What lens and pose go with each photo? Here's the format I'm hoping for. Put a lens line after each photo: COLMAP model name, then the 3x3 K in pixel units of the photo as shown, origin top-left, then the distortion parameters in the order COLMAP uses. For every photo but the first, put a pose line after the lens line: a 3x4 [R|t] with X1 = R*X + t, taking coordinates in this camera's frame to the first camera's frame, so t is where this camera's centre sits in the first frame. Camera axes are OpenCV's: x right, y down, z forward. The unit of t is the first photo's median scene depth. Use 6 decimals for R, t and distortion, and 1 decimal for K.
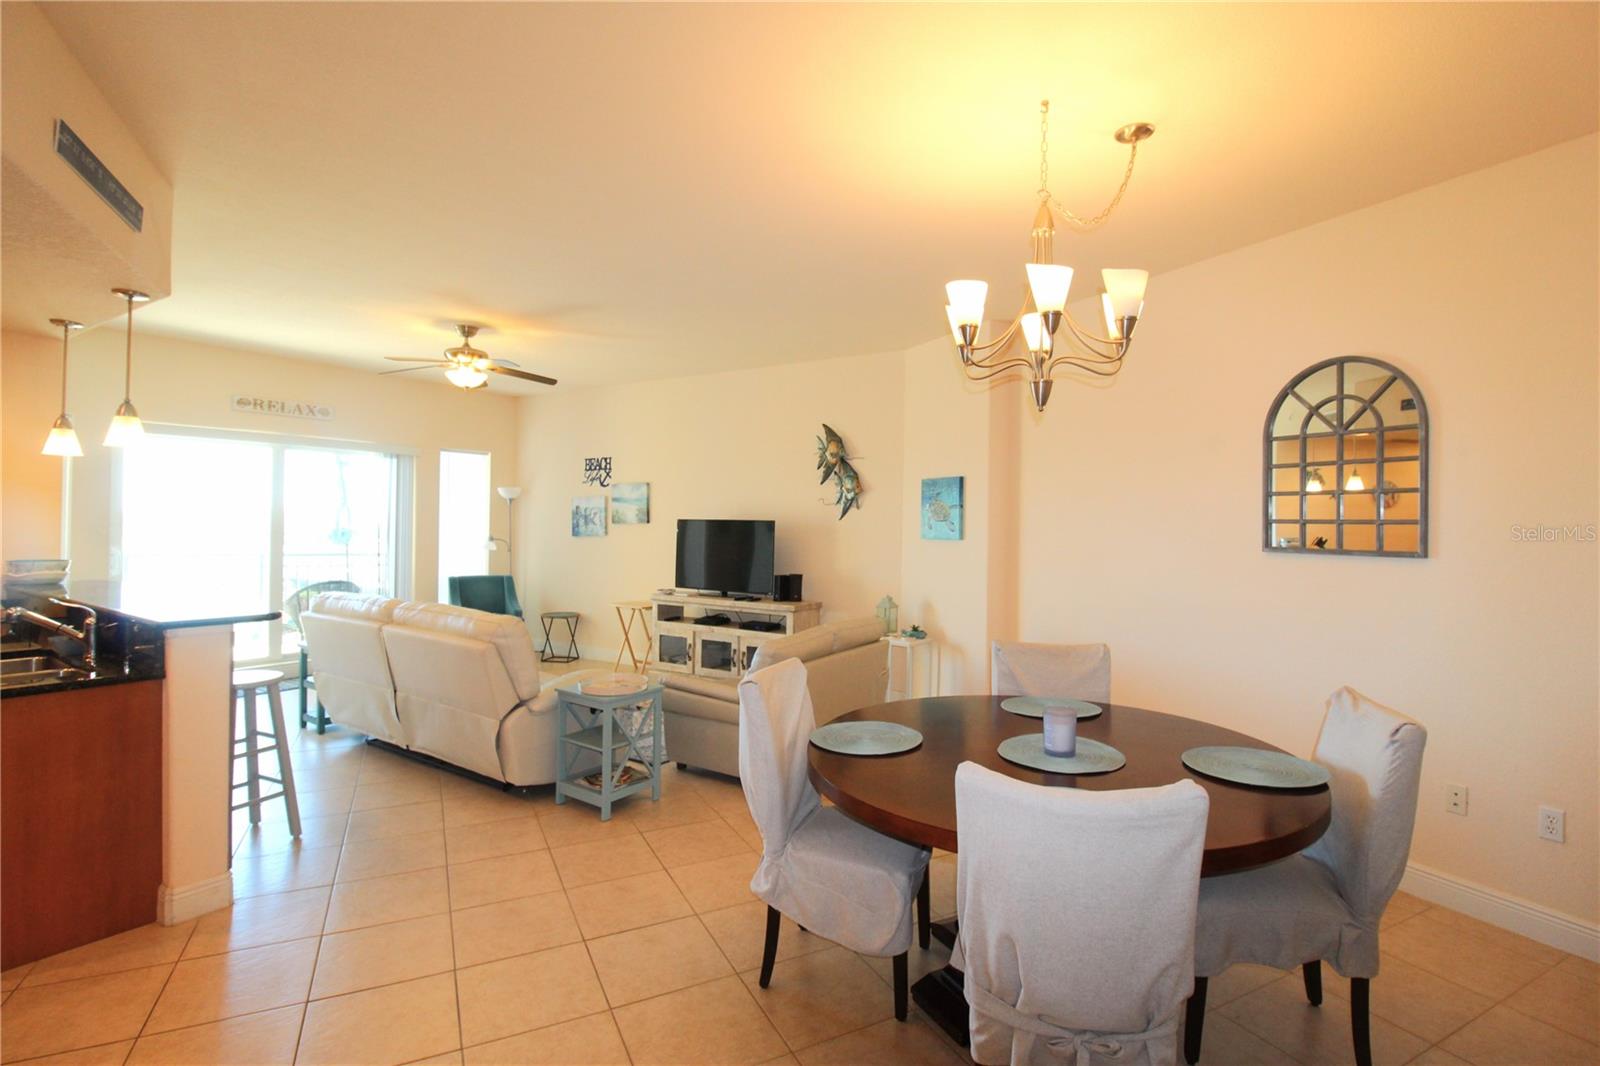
lens RADIAL K [[745.9, 0, 800.0], [0, 745.9, 533.0], [0, 0, 1]] dist [0.001506, -0.012570]
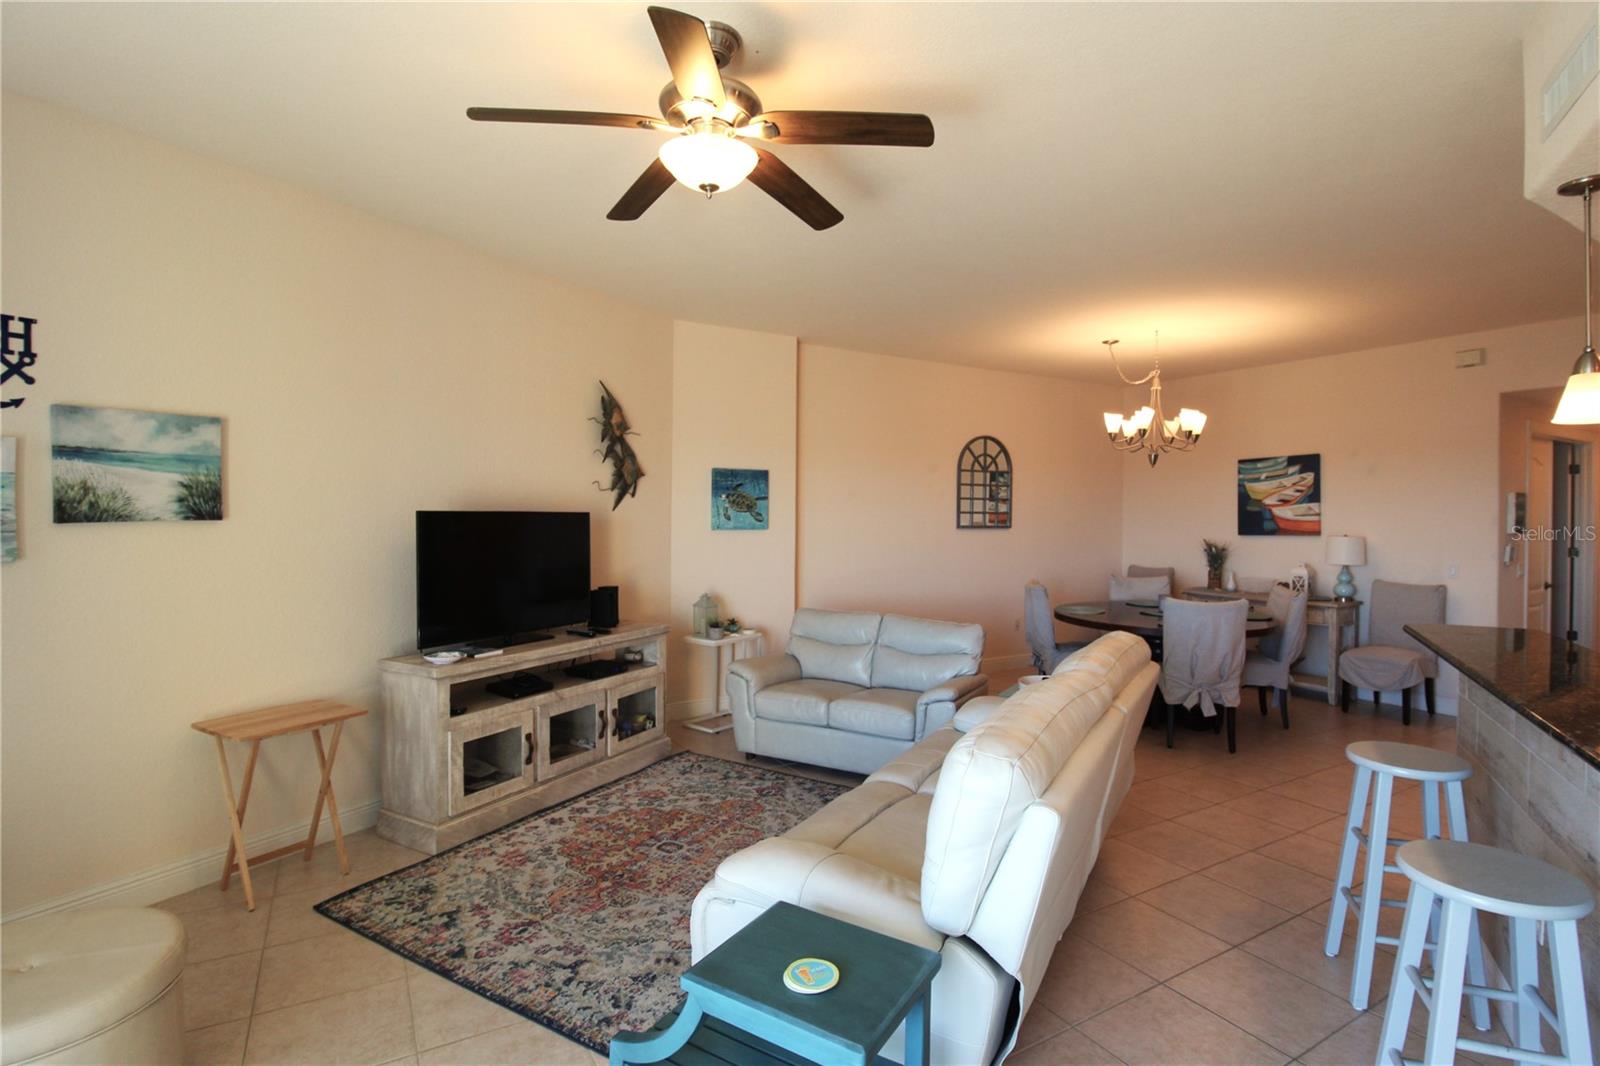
lens RADIAL K [[770.8, 0, 803.5], [0, 770.8, 520.5], [0, 0, 1]] dist [-0.000387, -0.014922]
pose [[-0.061678, -0.020967, 0.997876, -1.352260], [0.008247, 0.999735, 0.021515, -0.040273], [-0.998062, 0.009557, -0.061488, 1.522065]]
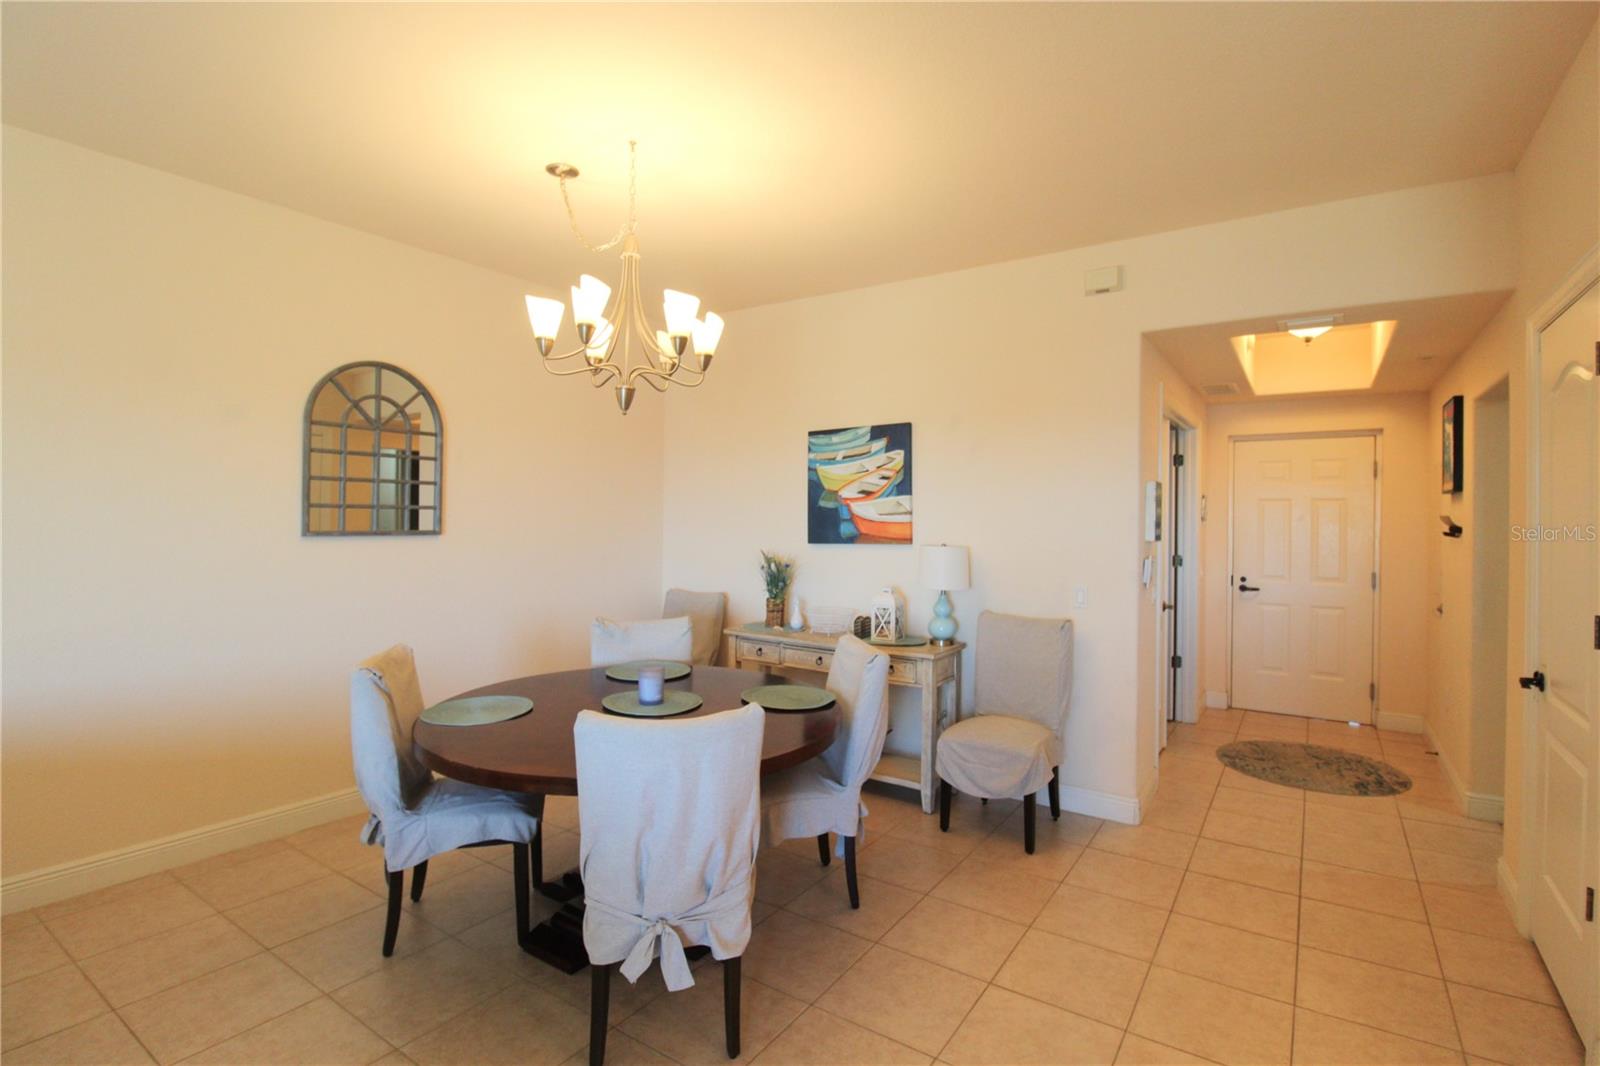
lens RADIAL K [[745.9, 0, 800.0], [0, 745.9, 533.0], [0, 0, 1]] dist [0.001506, -0.012570]
pose [[-0.476551, -0.032594, 0.878542, -0.548959], [-0.001755, 0.999346, 0.036124, -0.015034], [-0.879145, 0.015673, -0.476296, 0.894036]]
